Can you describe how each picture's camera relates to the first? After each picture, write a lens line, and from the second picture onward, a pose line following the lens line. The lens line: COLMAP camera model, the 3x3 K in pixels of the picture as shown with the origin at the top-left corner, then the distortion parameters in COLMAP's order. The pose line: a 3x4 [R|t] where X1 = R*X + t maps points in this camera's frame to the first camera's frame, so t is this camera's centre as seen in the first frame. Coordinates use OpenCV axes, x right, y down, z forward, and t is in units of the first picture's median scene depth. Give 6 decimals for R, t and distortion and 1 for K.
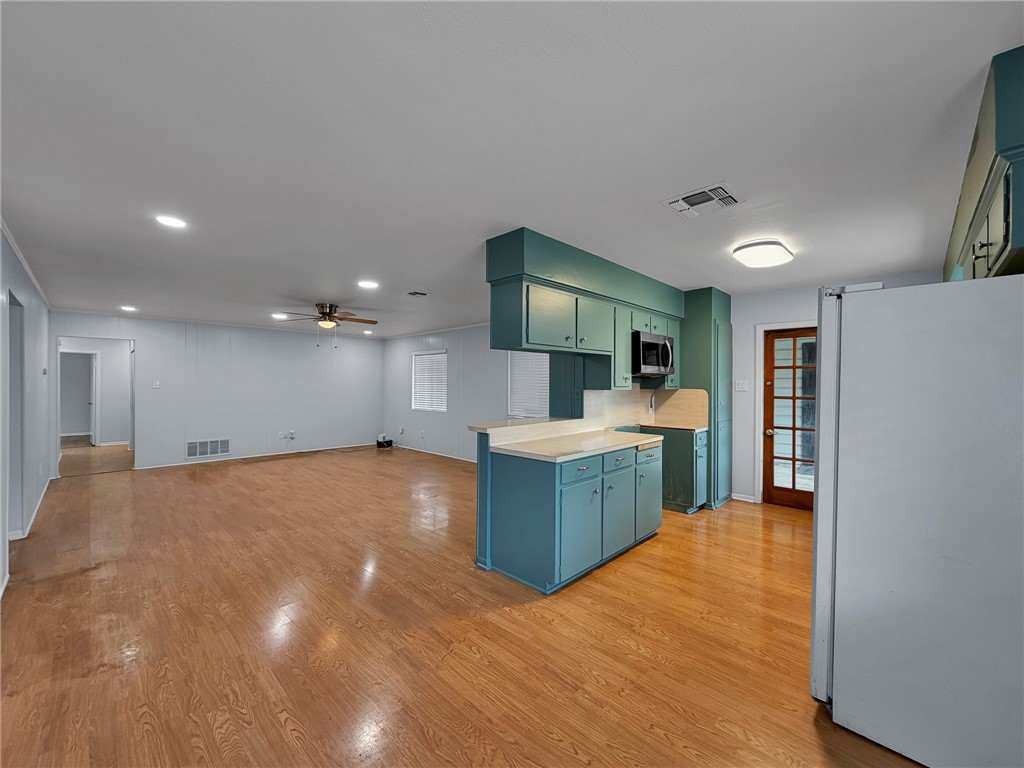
lens RADIAL K [[415.8, 0, 504.3], [0, 415.8, 383.0], [0, 0, 1]] dist [-0.006190, -0.000055]
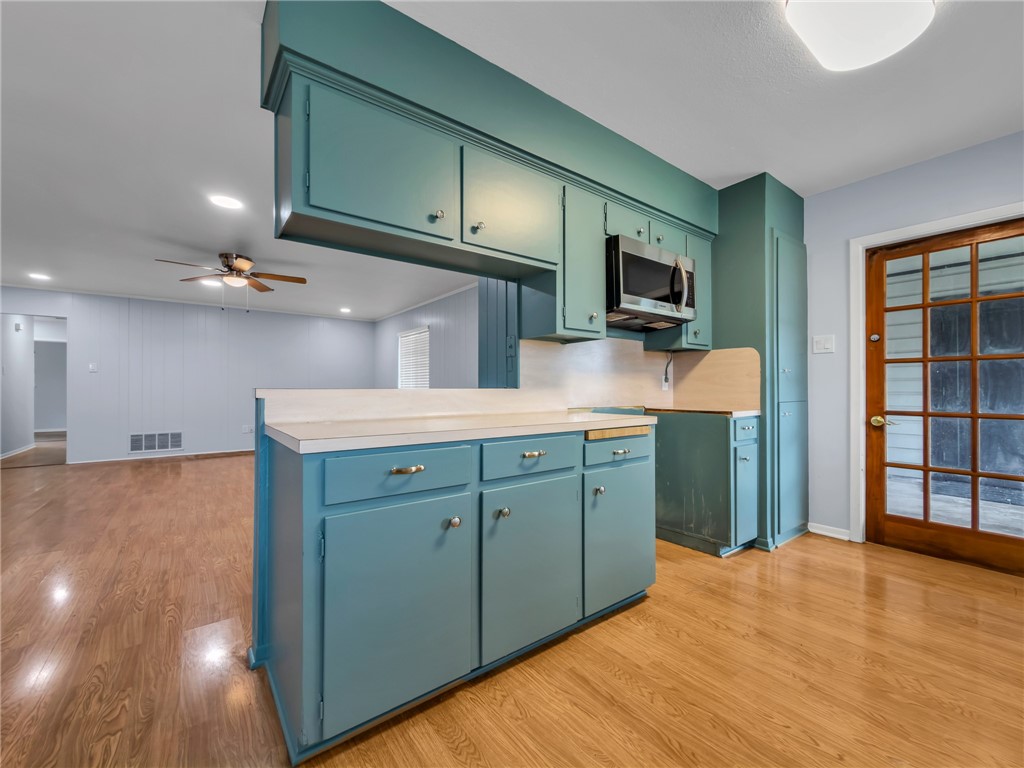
lens RADIAL K [[421.0, 0, 506.2], [0, 421.0, 386.0], [0, 0, 1]] dist [-0.001121, -0.000187]
pose [[0.988506, -0.006372, -0.151049, 0.235186], [0.005475, 0.999965, -0.006350, 0.077476], [0.151084, 0.005450, 0.988506, 0.370485]]
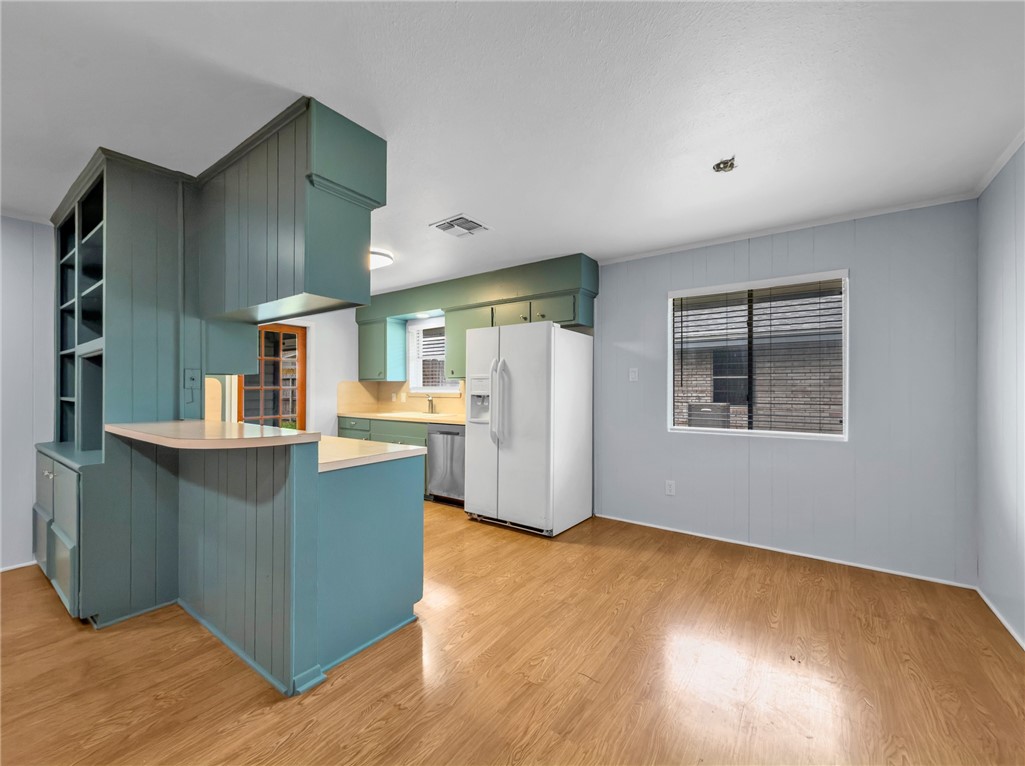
lens RADIAL K [[414.4, 0, 518.8], [0, 414.4, 383.8], [0, 0, 1]] dist [0.001004, 0.000077]
pose [[-0.169528, 0.006281, 0.985505, -0.449370], [-0.001721, 0.999976, -0.006669, 0.032207], [-0.985524, -0.002826, -0.169513, 0.575760]]
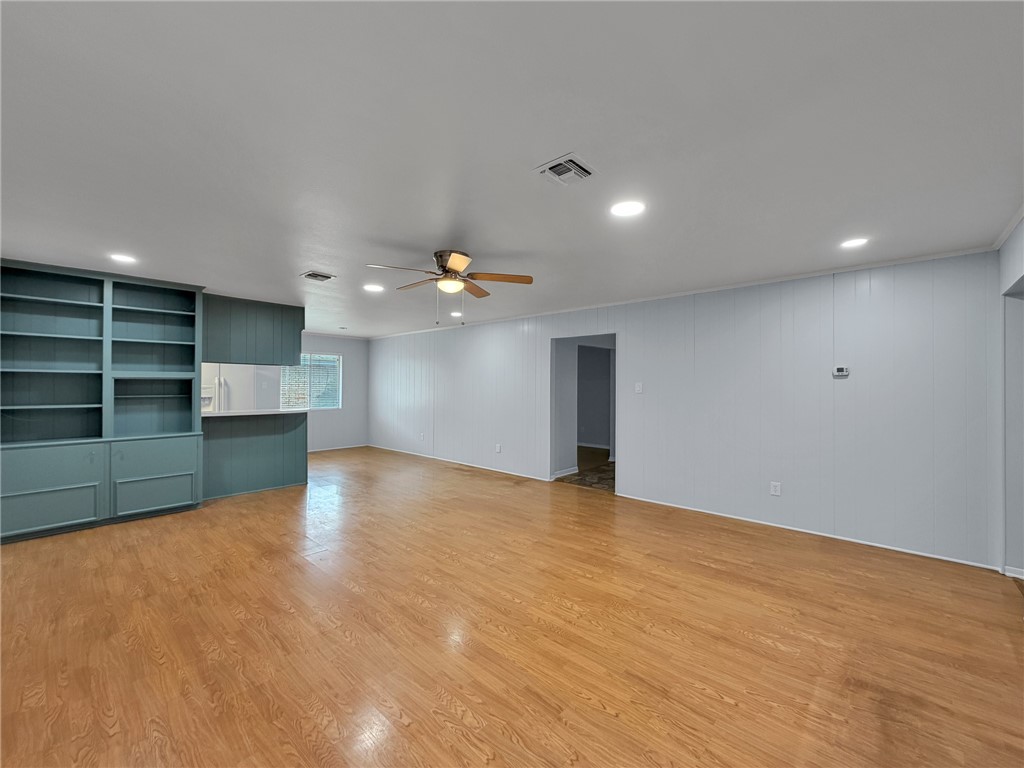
lens RADIAL K [[408.1, 0, 513.6], [0, 408.1, 387.0], [0, 0, 1]] dist [-0.001676, 0.000133]
pose [[-0.998994, -0.007302, -0.044241, -0.624900], [-0.007218, 0.999972, -0.002056, 0.007636], [0.044255, -0.001735, -0.999019, 2.017778]]
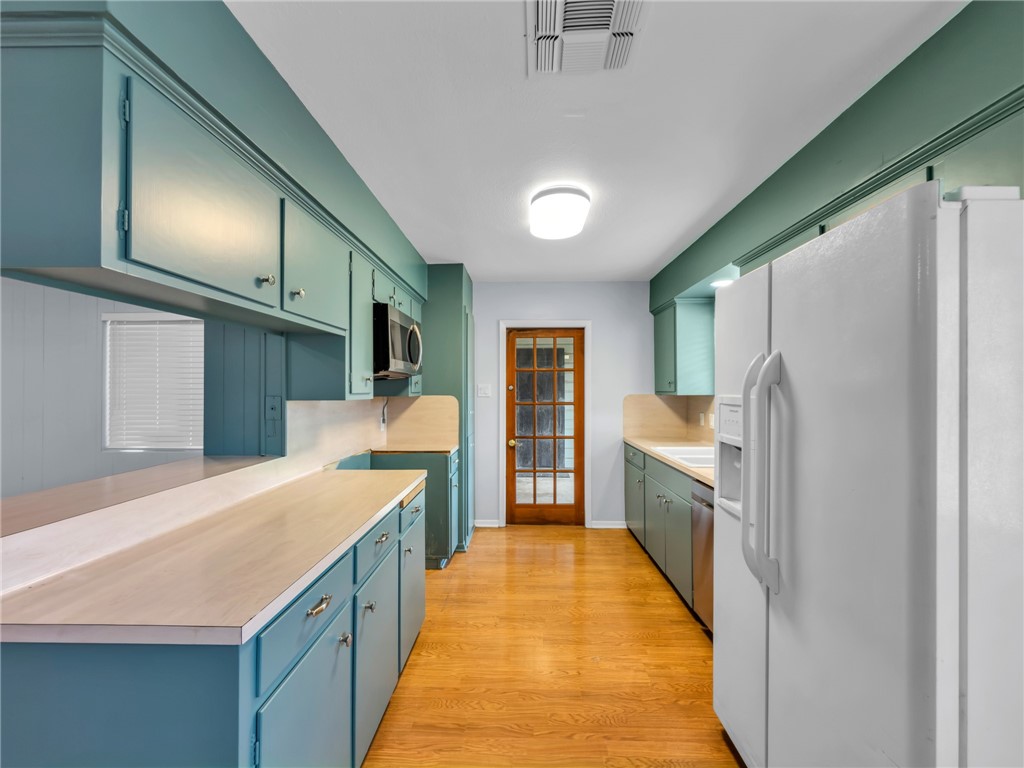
lens RADIAL K [[419.5, 0, 512.0], [0, 419.5, 384.0], [0, 0, 1]] dist [-0.000469, 0.000059]
pose [[0.732621, 0.003460, 0.680629, 0.036015], [0.003581, 0.999954, -0.008937, 0.001290], [-0.680628, 0.008985, 0.732574, 0.380174]]
